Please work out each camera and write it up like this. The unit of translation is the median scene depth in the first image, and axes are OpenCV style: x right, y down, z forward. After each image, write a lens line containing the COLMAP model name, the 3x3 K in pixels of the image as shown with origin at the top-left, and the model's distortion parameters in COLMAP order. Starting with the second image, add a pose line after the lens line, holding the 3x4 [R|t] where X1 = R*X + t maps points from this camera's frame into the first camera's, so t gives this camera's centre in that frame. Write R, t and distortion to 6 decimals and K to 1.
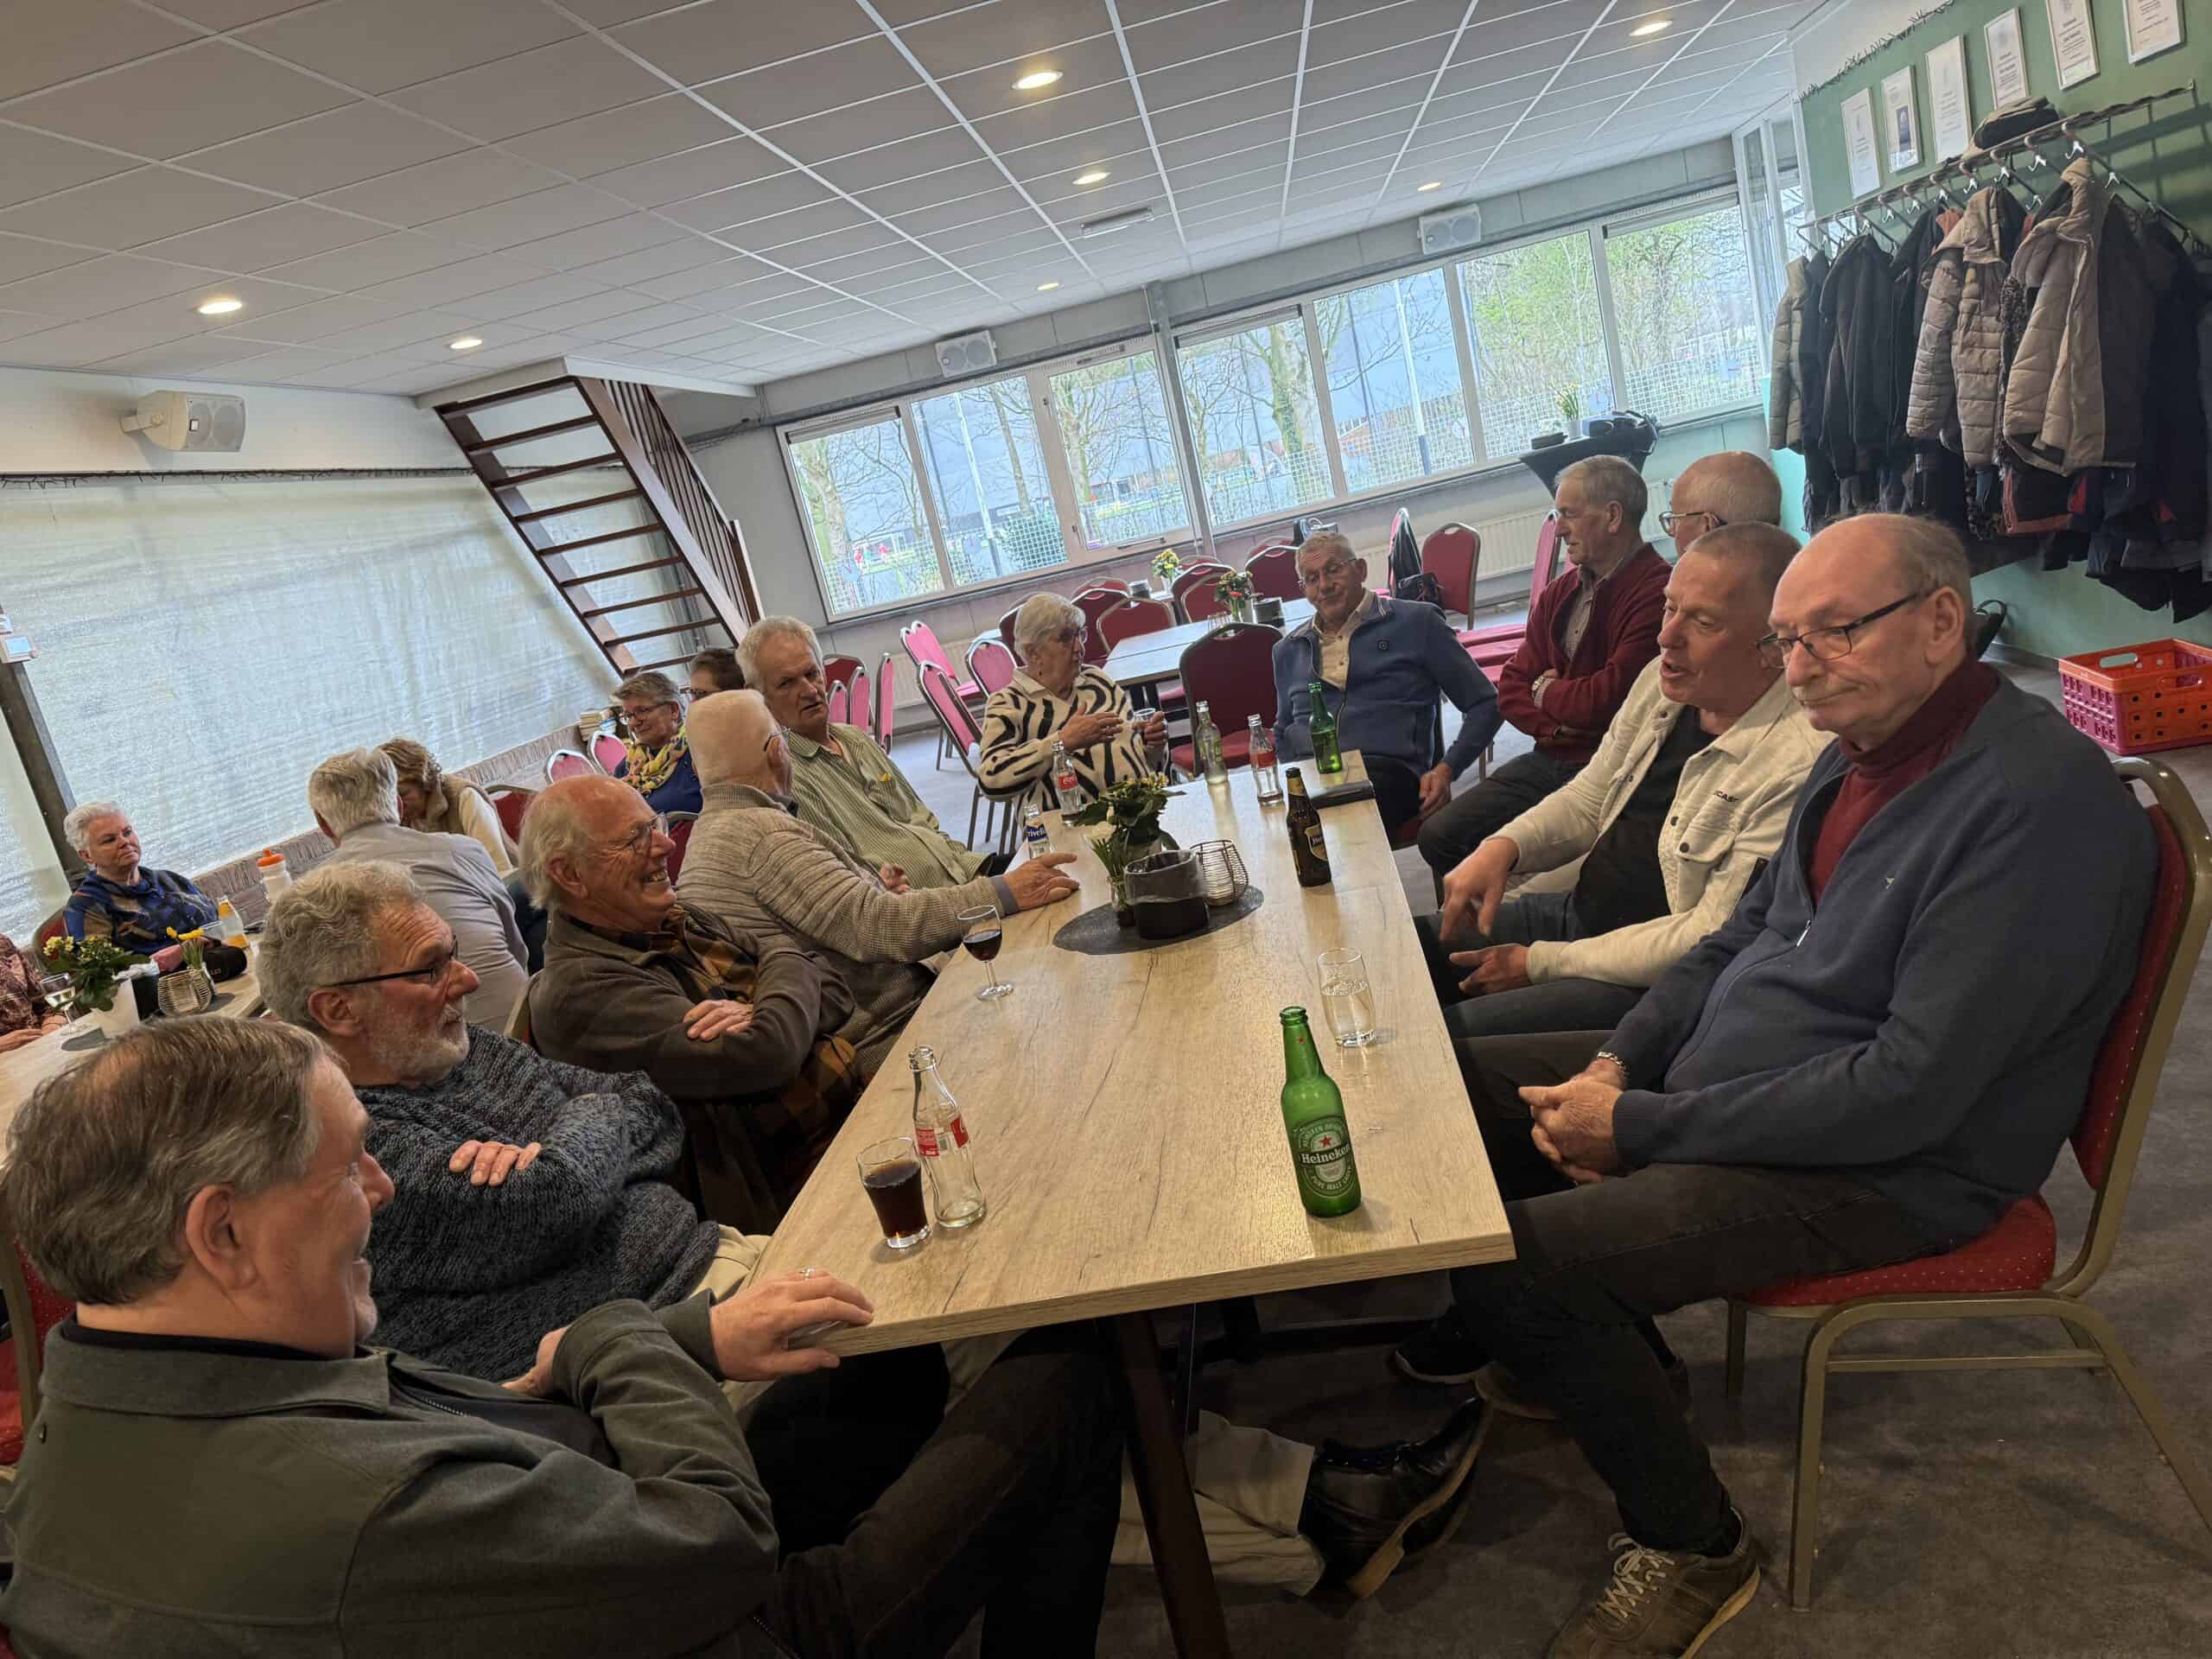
lens RADIAL K [[1546.2, 0, 1111.7], [0, 1546.2, 839.7], [0, 0, 1]] dist [0.051084, -0.069879]
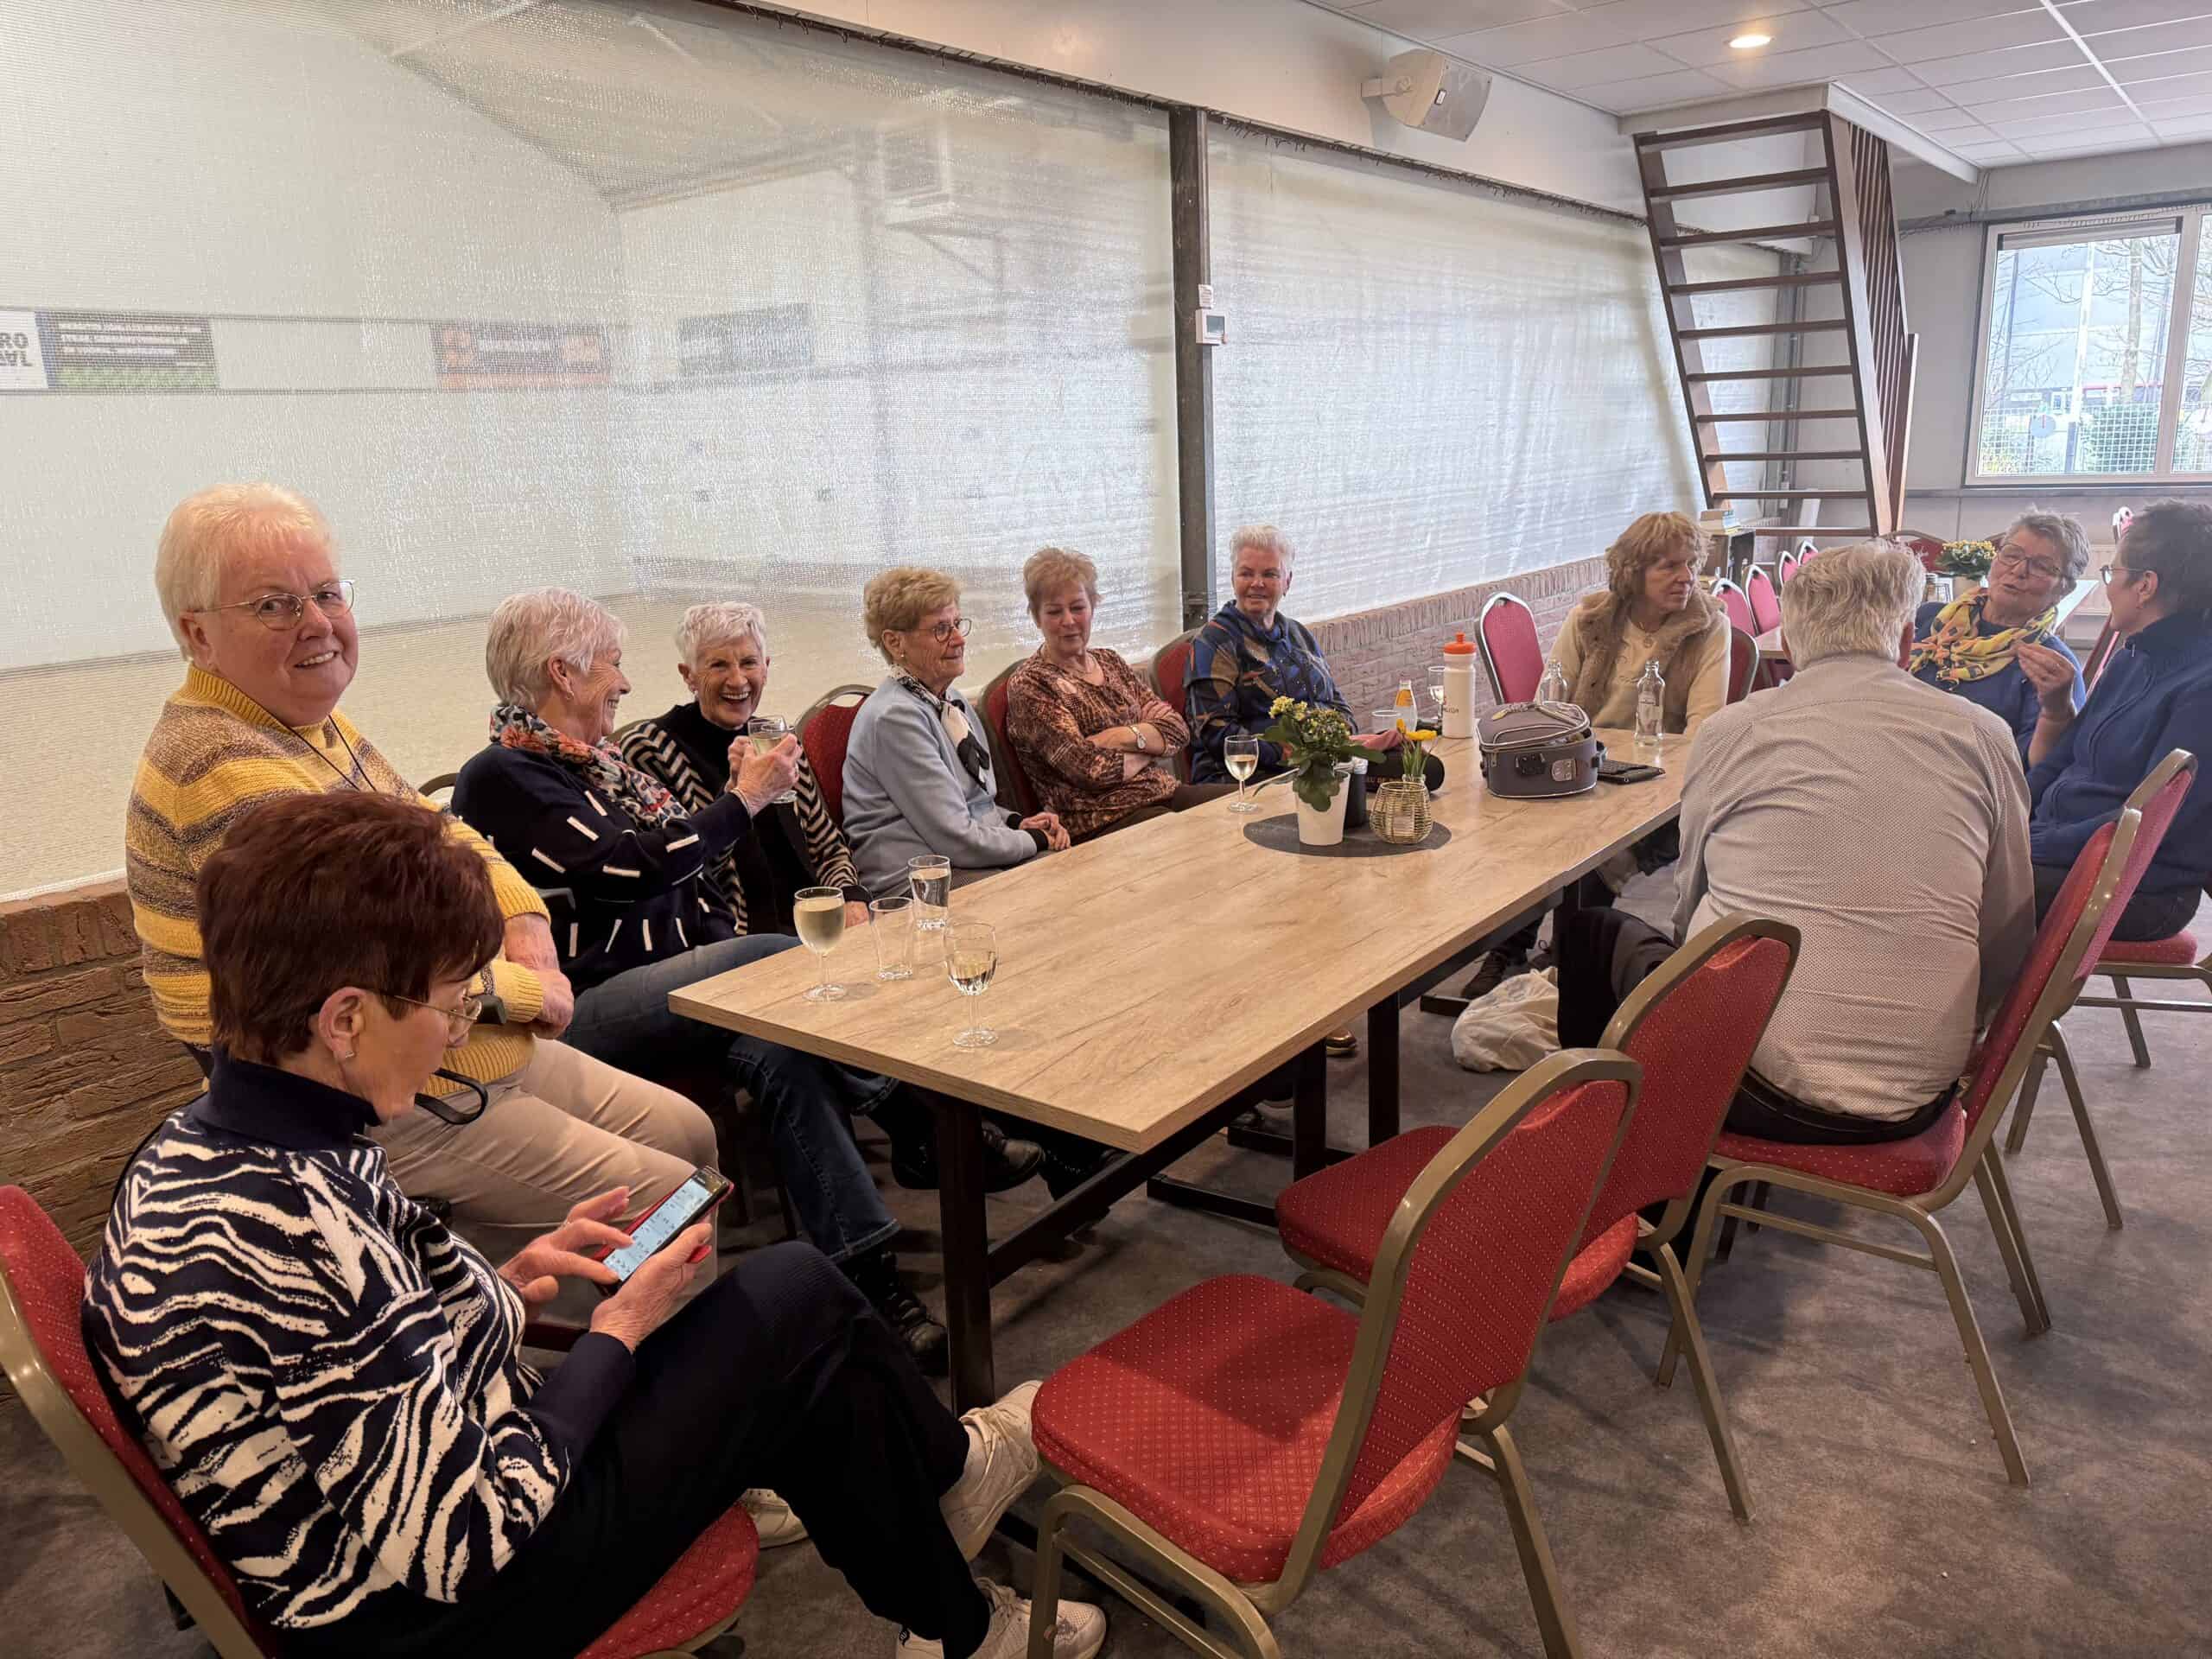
lens RADIAL K [[1564.0, 0, 1197.3], [0, 1564.0, 833.3], [0, 0, 1]] dist [0.004370, -0.010160]
pose [[0.860568, 0.294671, -0.415441, -0.173747], [-0.254195, 0.955288, 0.151030, 0.009938], [0.441370, -0.024369, 0.896994, 0.138199]]
